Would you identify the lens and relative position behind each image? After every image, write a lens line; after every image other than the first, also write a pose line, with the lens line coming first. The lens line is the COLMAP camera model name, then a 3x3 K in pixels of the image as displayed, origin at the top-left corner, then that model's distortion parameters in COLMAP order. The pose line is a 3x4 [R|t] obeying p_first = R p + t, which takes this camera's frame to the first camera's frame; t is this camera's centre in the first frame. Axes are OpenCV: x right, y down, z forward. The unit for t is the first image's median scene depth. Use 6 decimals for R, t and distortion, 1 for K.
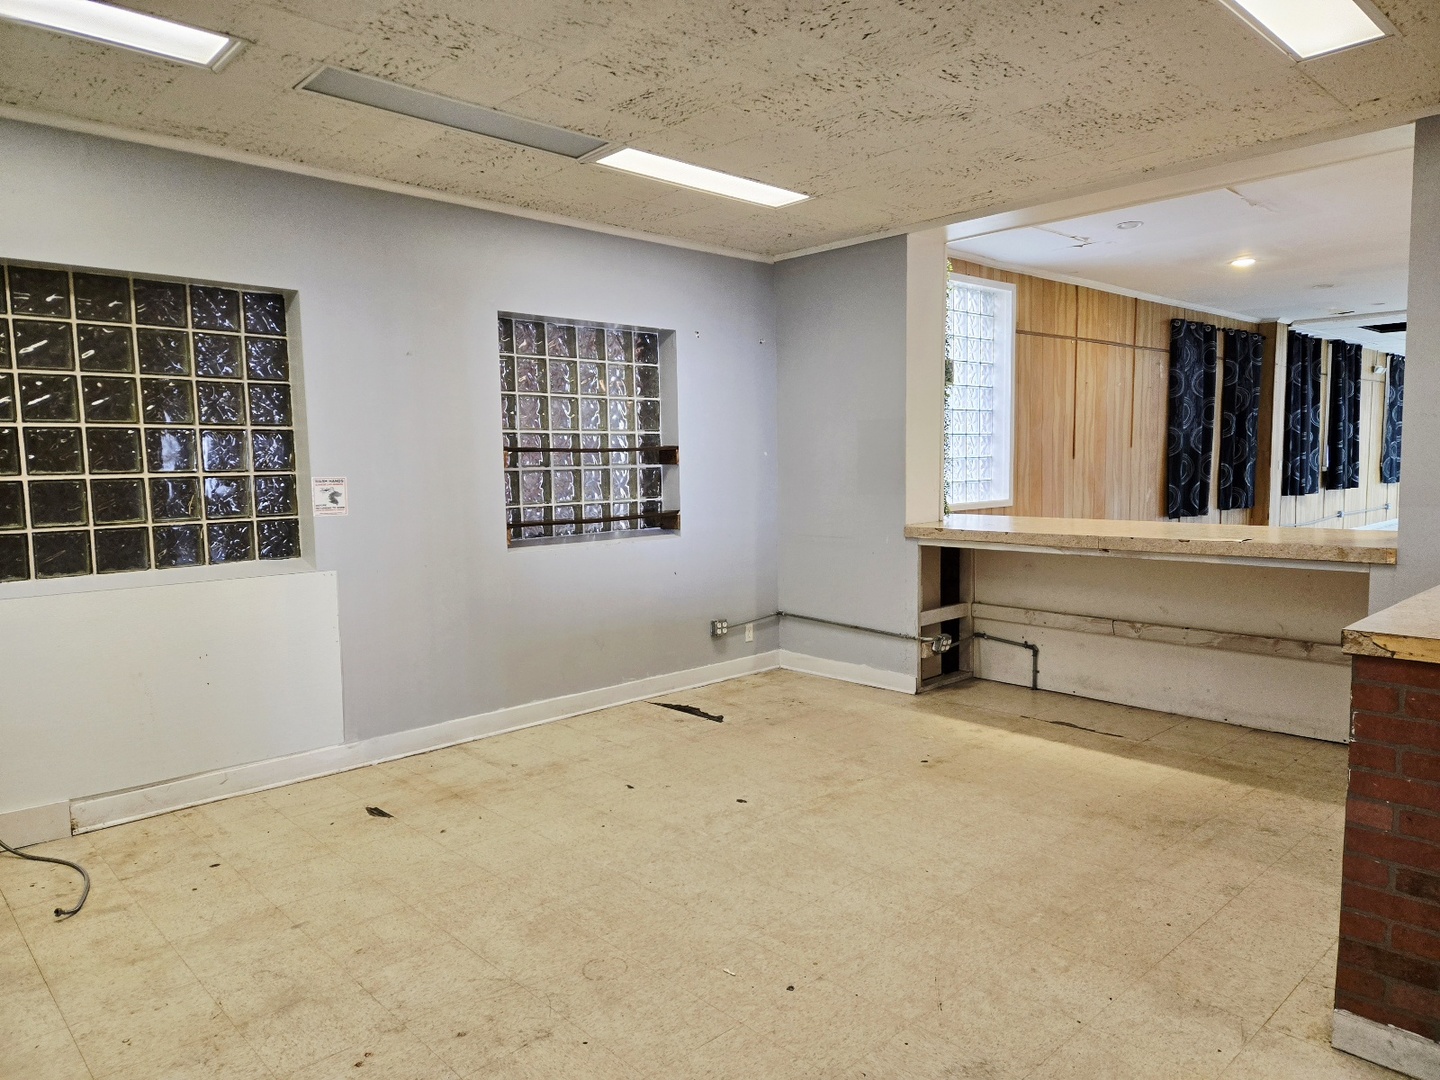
lens RADIAL K [[957.2, 0, 726.1], [0, 957.2, 547.5], [0, 0, 1]] dist [0.069855, -0.053166]
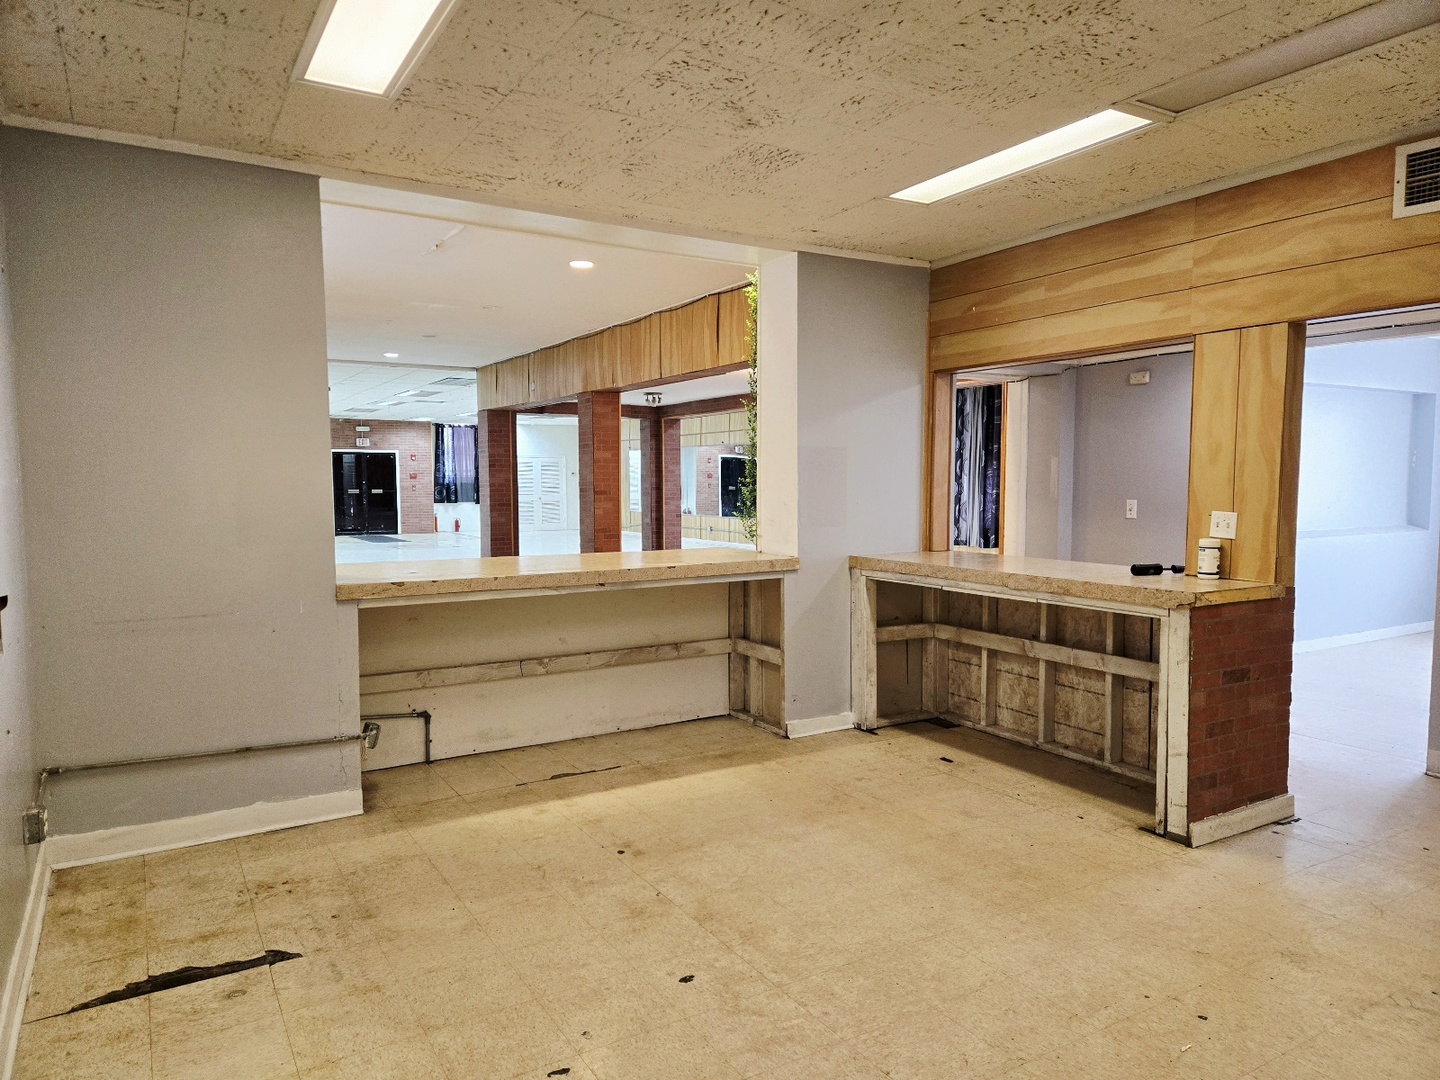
lens RADIAL K [[957.2, 0, 726.3], [0, 957.2, 549.2], [0, 0, 1]] dist [0.069855, -0.053166]
pose [[0.209645, -0.056526, 0.976142, -0.575970], [0.090865, 0.995134, 0.038111, -0.063086], [-0.973546, 0.080707, 0.213761, 0.710238]]
